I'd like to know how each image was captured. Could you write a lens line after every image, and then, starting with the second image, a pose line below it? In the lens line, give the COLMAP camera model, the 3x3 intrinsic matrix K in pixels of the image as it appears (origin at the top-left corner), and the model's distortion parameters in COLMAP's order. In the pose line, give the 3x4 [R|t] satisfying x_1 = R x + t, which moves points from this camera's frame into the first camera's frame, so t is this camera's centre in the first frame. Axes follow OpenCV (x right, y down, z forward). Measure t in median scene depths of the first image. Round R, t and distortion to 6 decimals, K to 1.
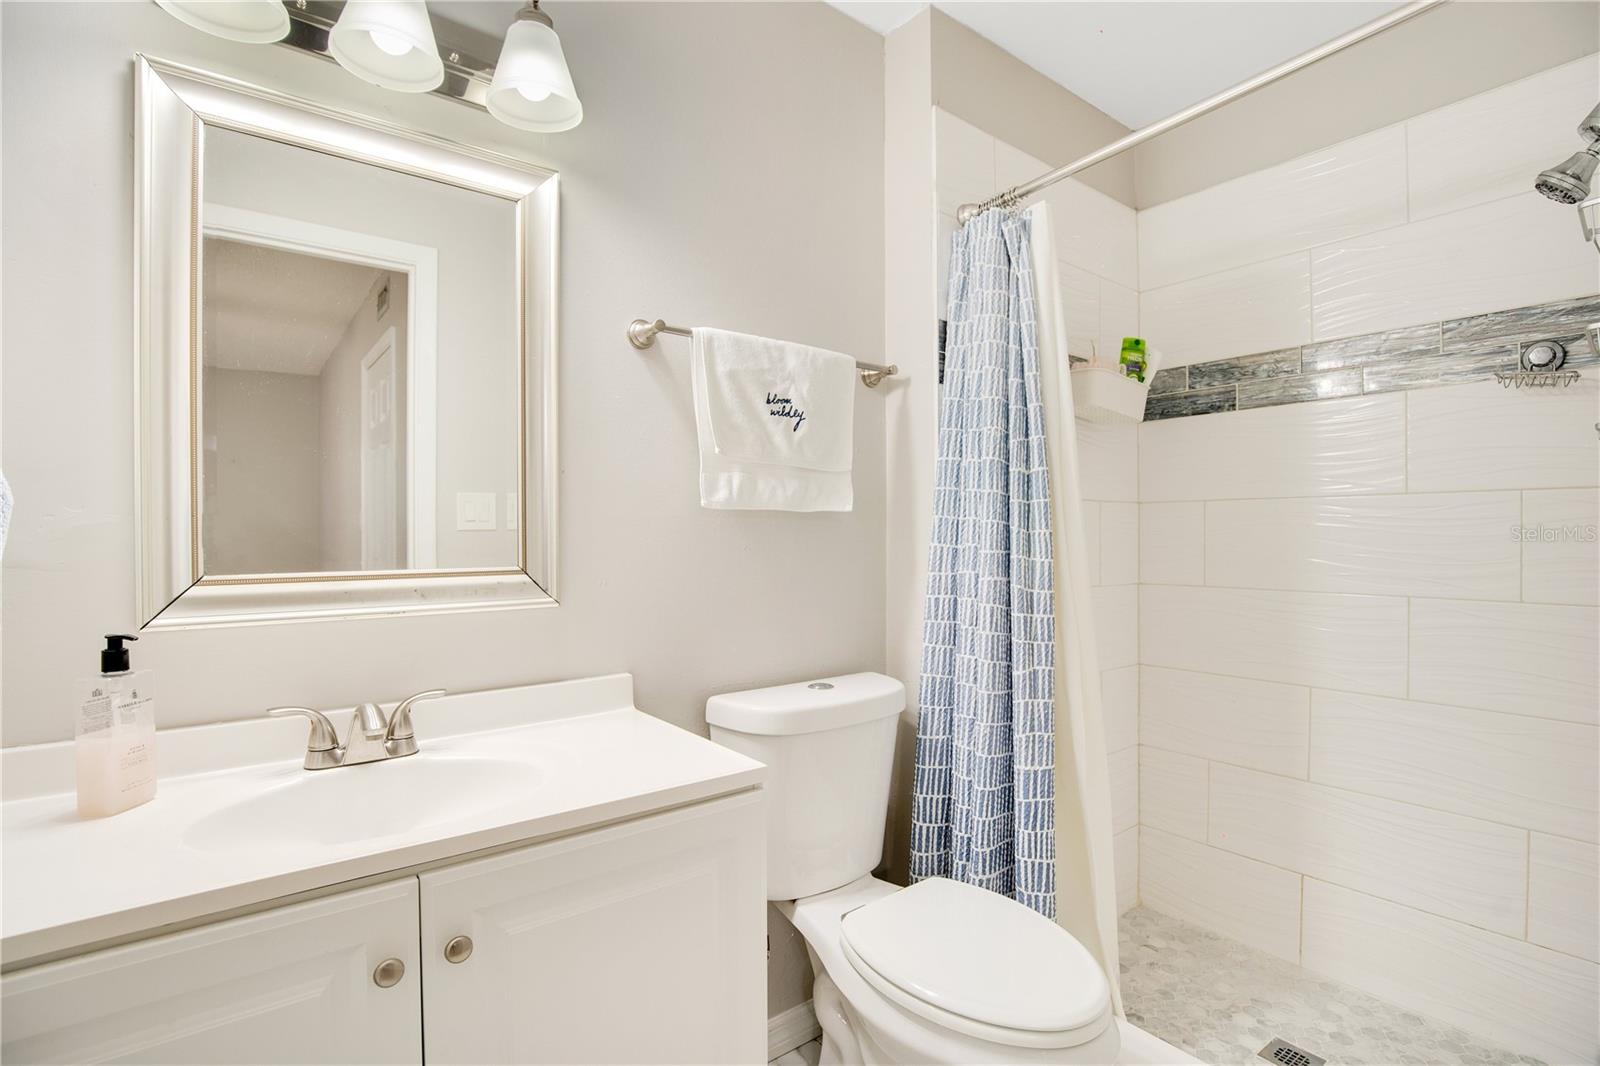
lens RADIAL K [[757.3, 0, 819.4], [0, 757.3, 532.0], [0, 0, 1]] dist [-0.034007, -0.000110]
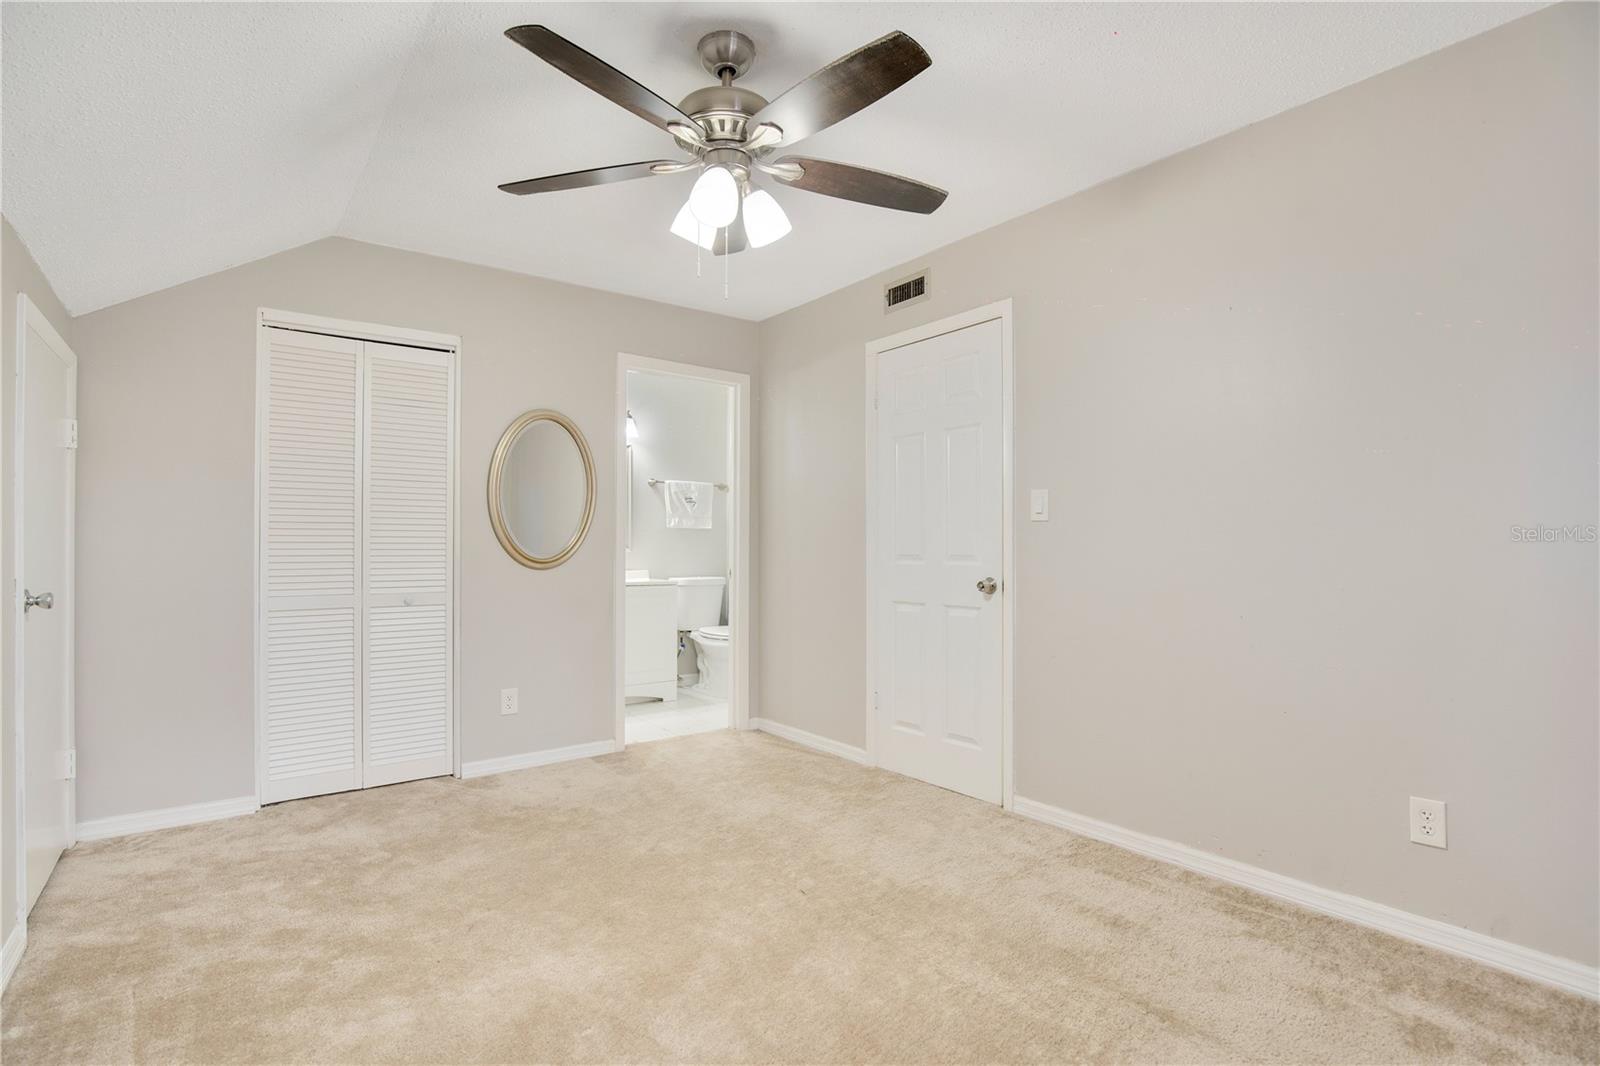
lens RADIAL K [[757.3, 0, 819.4], [0, 757.3, 532.0], [0, 0, 1]] dist [-0.034007, -0.000110]
pose [[0.999998, -0.001768, -0.001278, 0.585306], [0.001766, 0.999997, -0.001707, -0.003831], [0.001281, 0.001705, 0.999998, -2.669455]]
